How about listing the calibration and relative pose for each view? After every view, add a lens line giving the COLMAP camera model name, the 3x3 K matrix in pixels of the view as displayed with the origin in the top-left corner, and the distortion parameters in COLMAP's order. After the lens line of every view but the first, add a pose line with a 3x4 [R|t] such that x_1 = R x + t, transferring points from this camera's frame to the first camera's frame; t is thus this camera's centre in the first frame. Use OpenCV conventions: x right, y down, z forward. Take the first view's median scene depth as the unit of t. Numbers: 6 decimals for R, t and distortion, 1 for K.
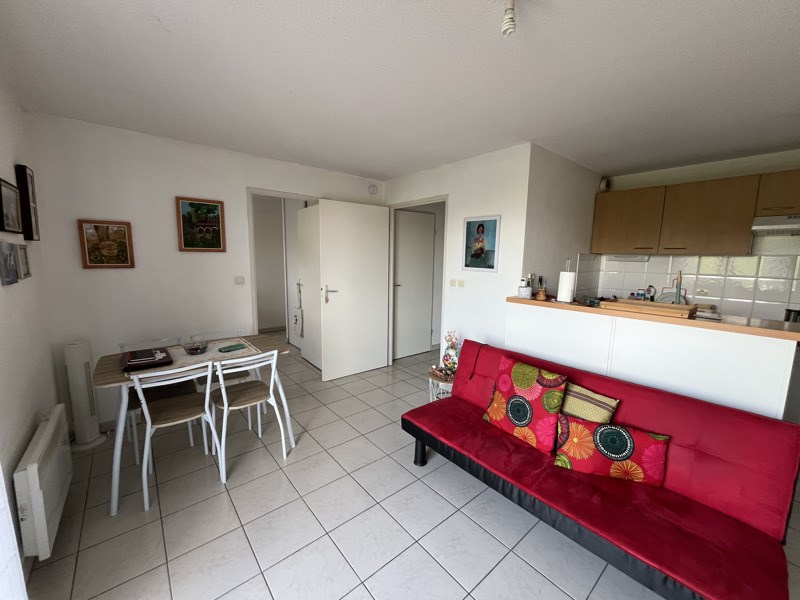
lens RADIAL K [[320.3, 0, 396.4], [0, 320.3, 297.0], [0, 0, 1]] dist [0.000013, 0.000082]
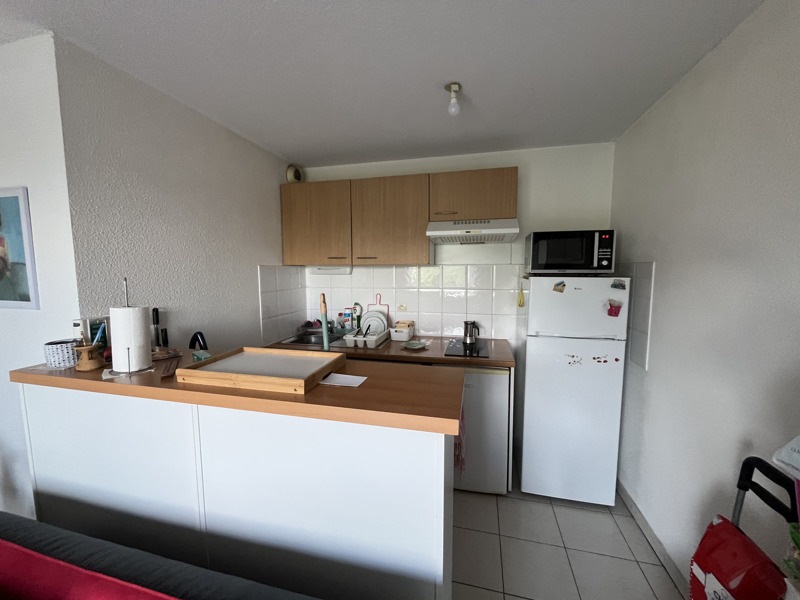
lens RADIAL K [[320.3, 0, 396.4], [0, 320.3, 297.0], [0, 0, 1]] dist [0.000013, 0.000082]
pose [[0.808089, -0.072906, 0.584531, 0.440735], [0.095842, 0.995362, -0.008350, -0.038381], [-0.581211, 0.062770, 0.811328, 0.299276]]
